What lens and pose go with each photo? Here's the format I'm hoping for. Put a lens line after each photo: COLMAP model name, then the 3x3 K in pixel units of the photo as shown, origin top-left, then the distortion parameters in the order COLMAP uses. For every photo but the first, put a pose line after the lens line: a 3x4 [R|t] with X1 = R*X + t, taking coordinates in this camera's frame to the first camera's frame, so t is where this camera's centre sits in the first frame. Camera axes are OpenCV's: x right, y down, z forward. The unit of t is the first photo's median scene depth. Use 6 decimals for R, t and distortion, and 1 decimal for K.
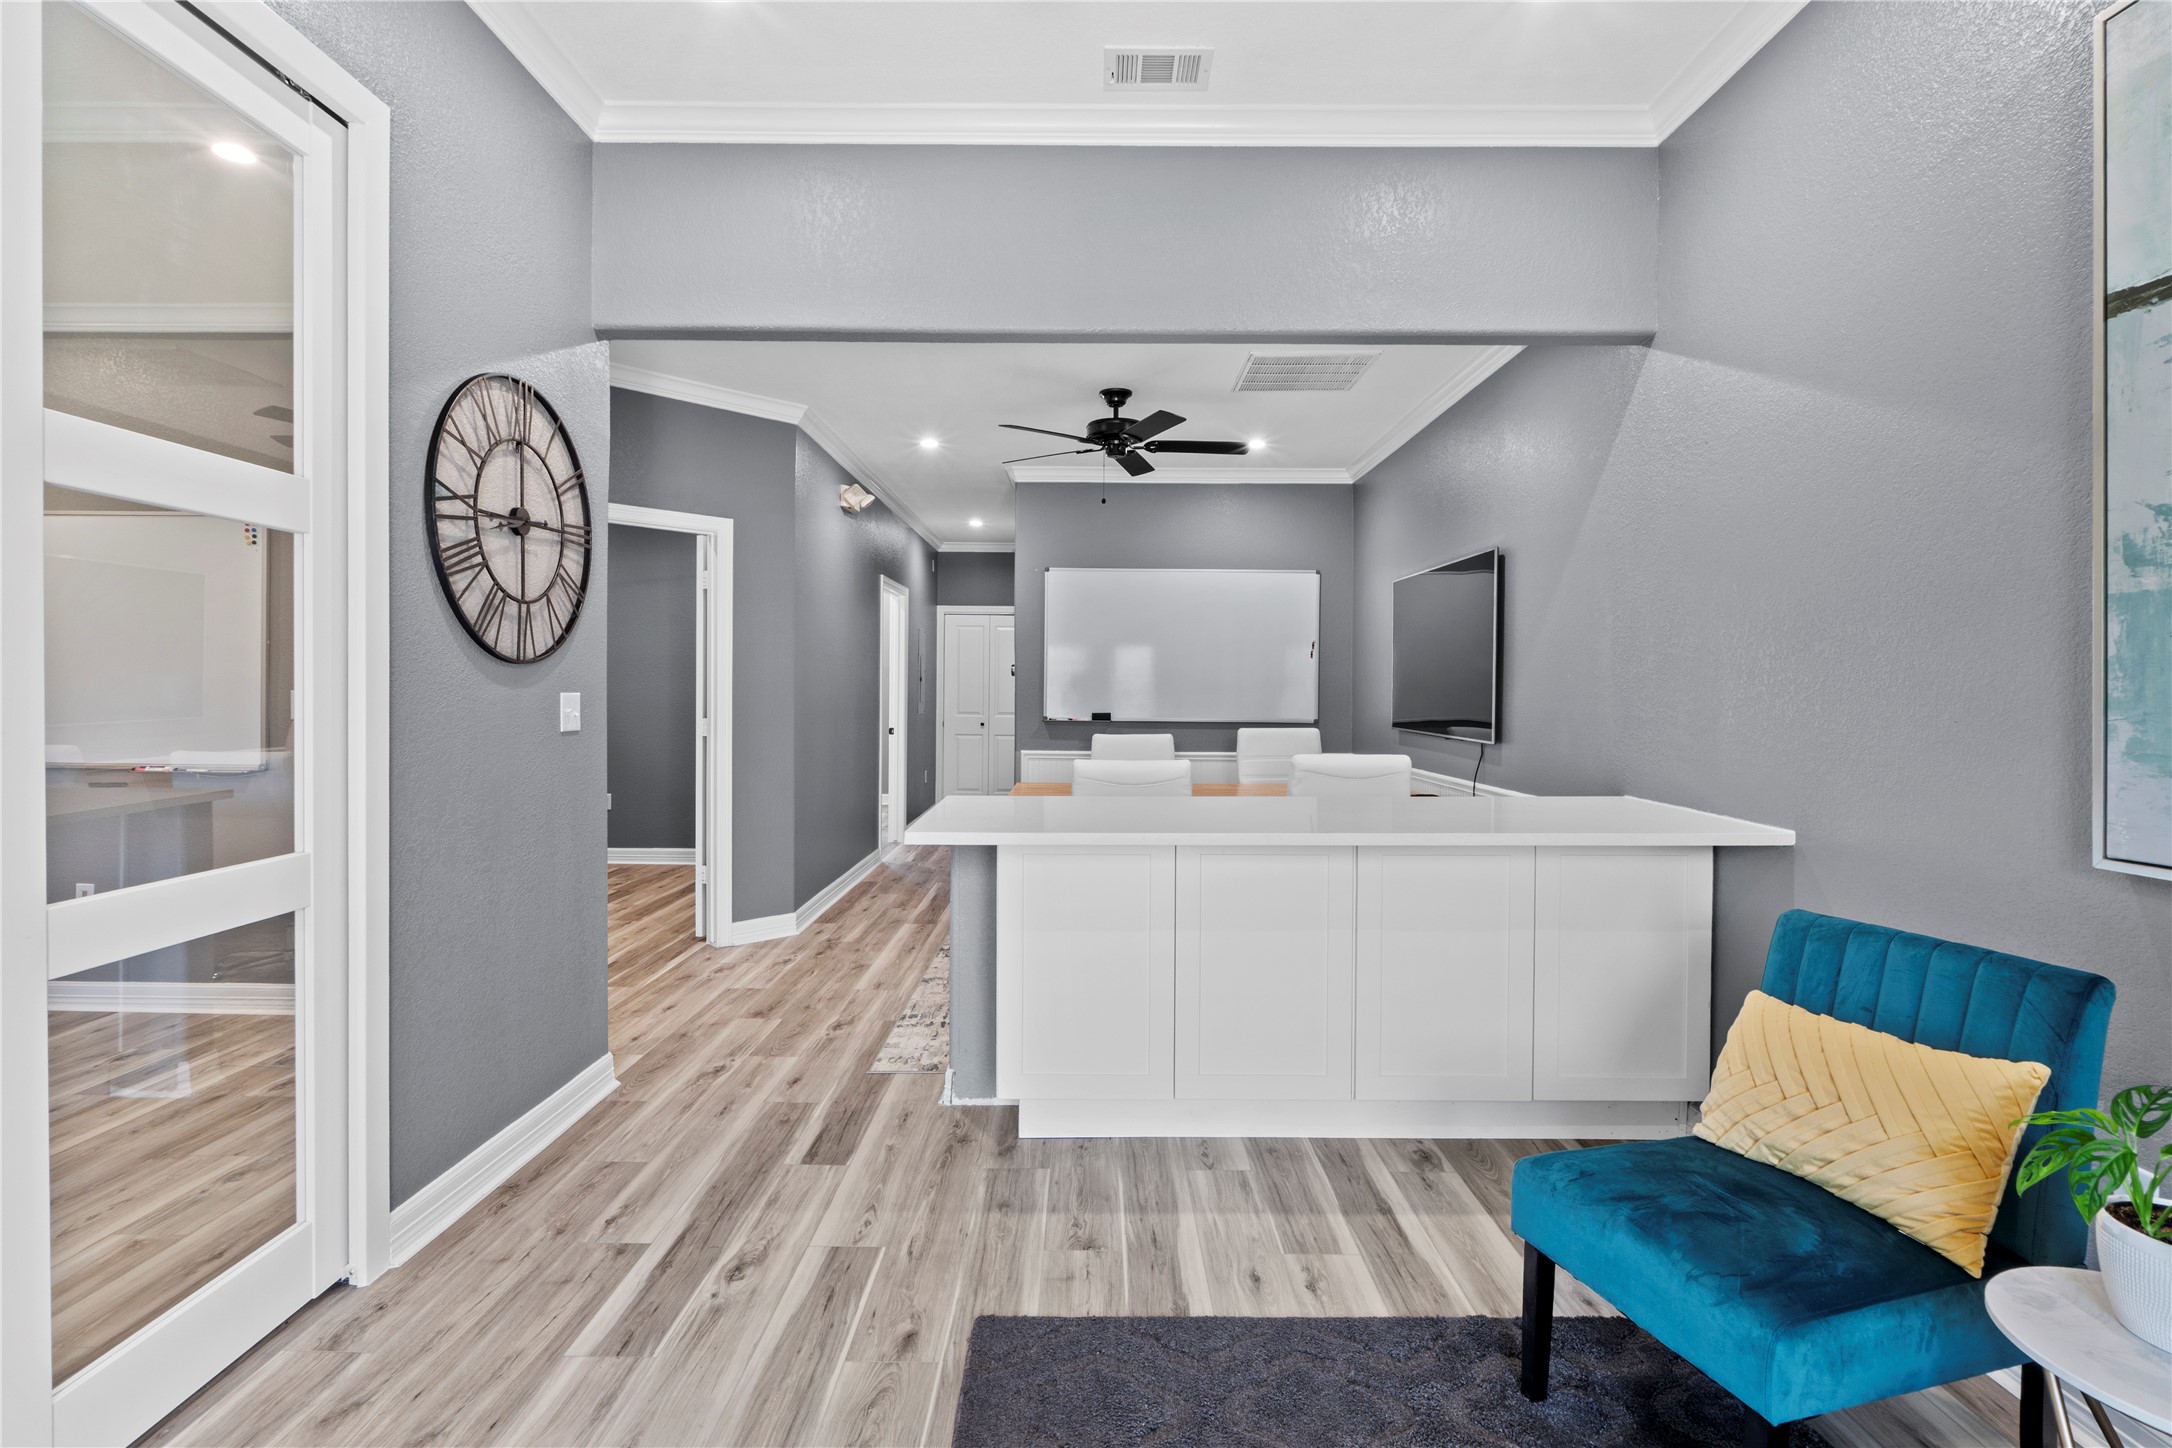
lens RADIAL K [[1050.4, 0, 1078.5], [0, 1050.4, 706.7], [0, 0, 1]] dist [-0.002426, -0.000213]
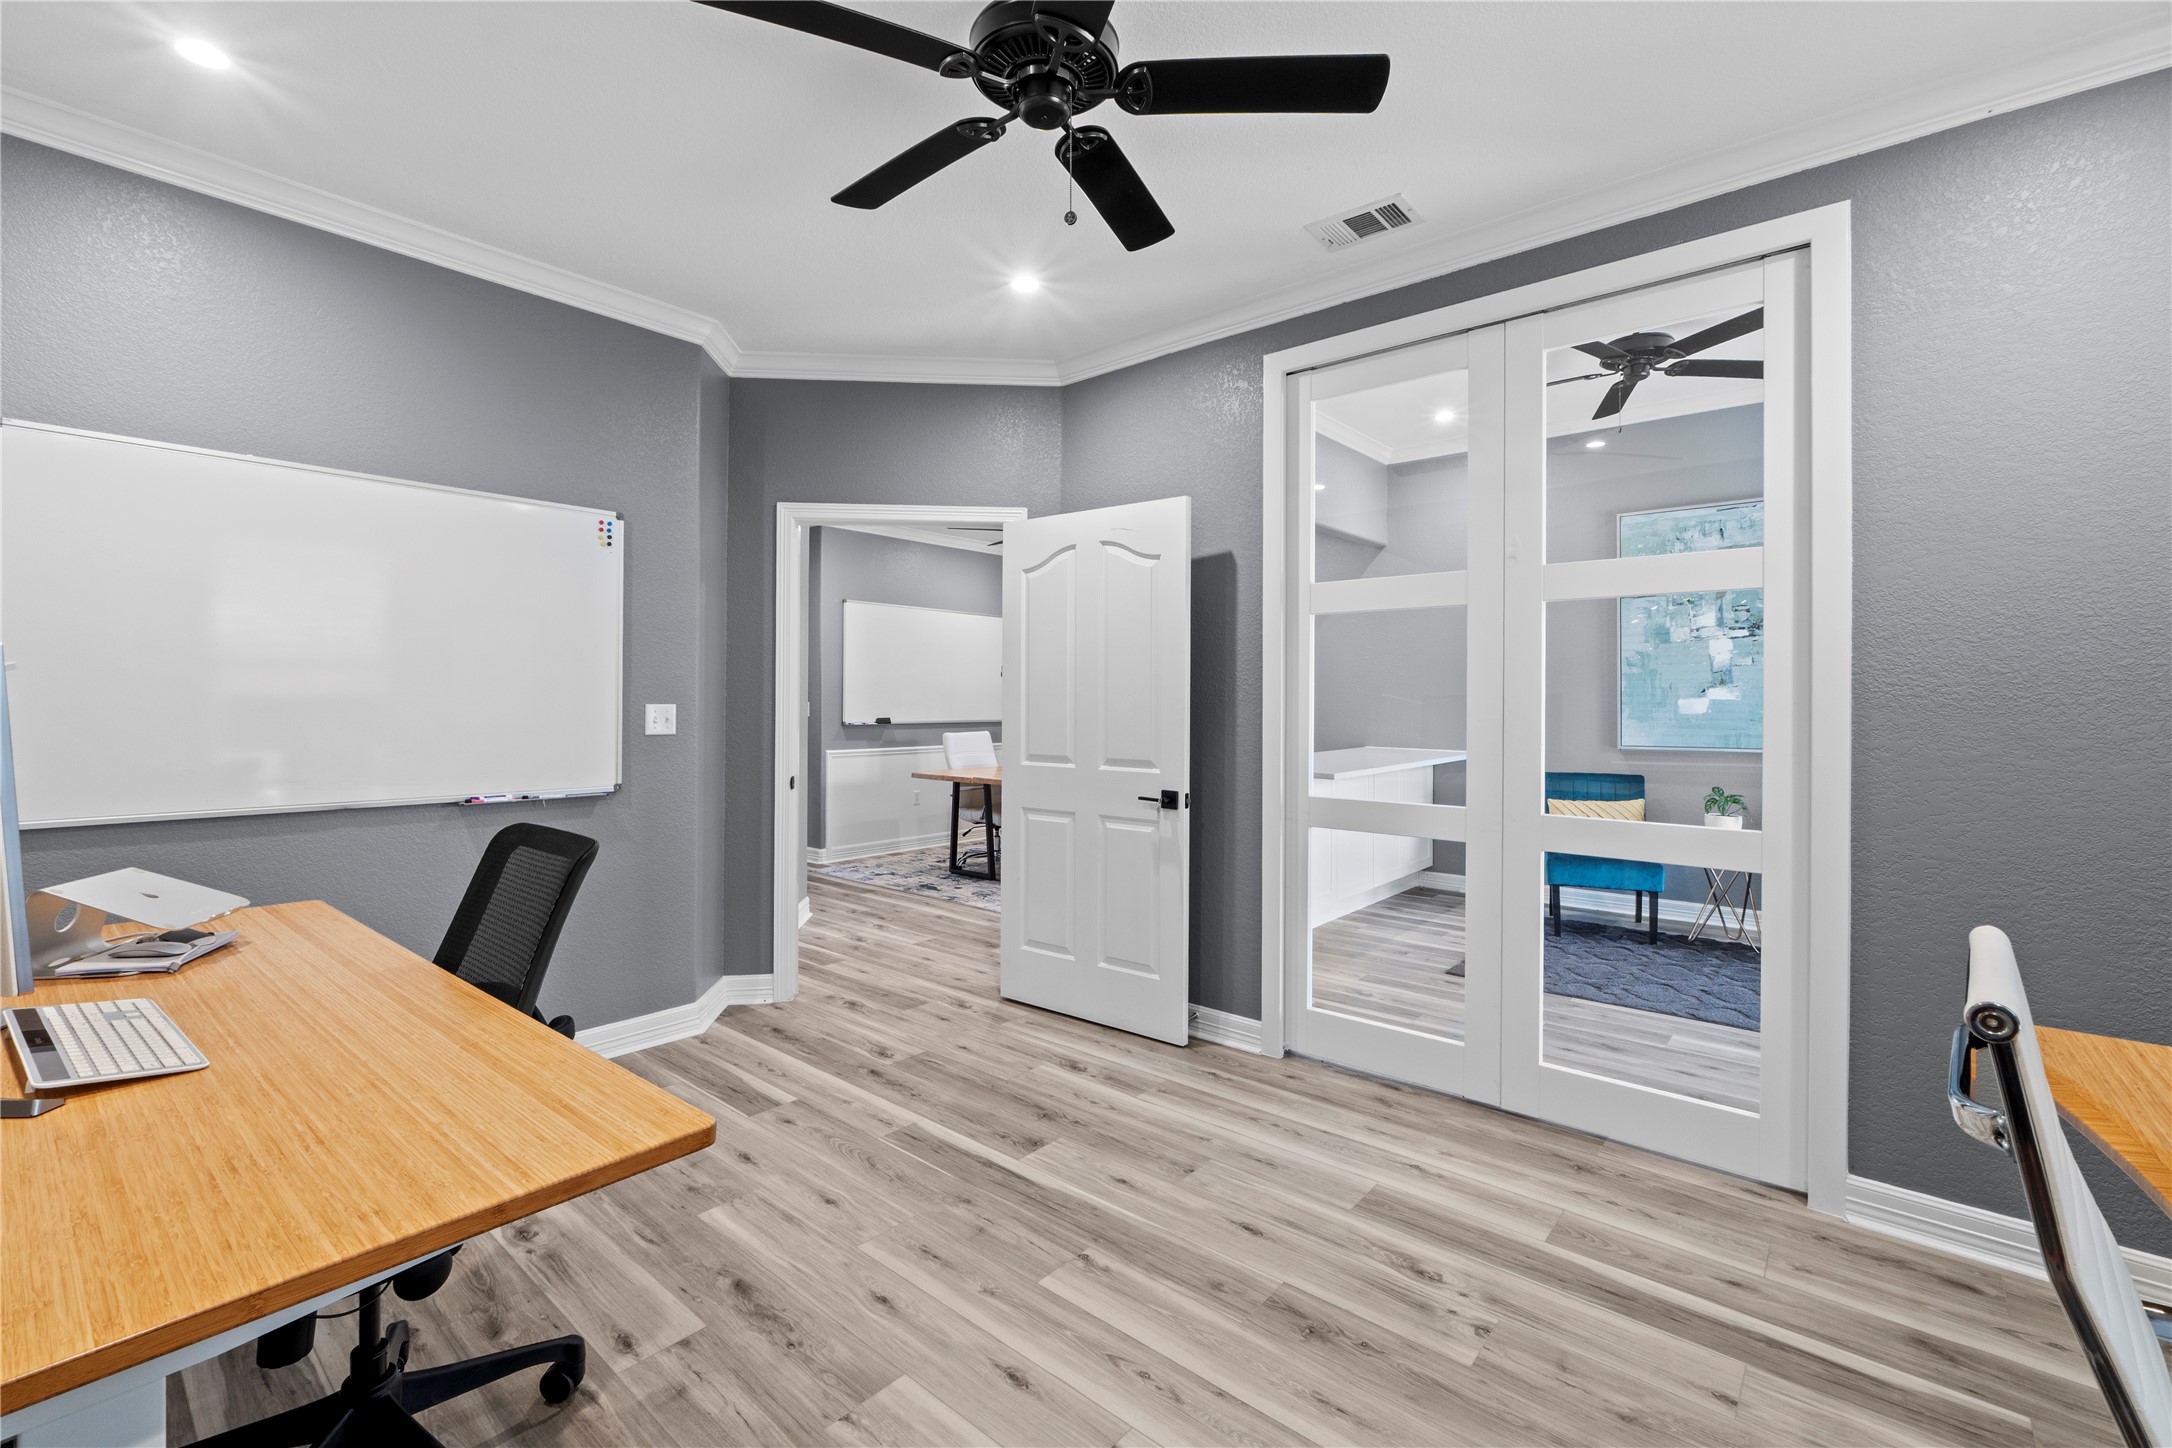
lens RADIAL K [[924.2, 0, 1078.6], [0, 924.2, 710.4], [0, 0, 1]] dist [-0.005004, -0.000292]
pose [[0.642190, -0.012621, 0.766441, -0.684857], [0.013853, 0.999892, 0.004858, -0.005204], [-0.766420, 0.007498, 0.642296, 0.098660]]
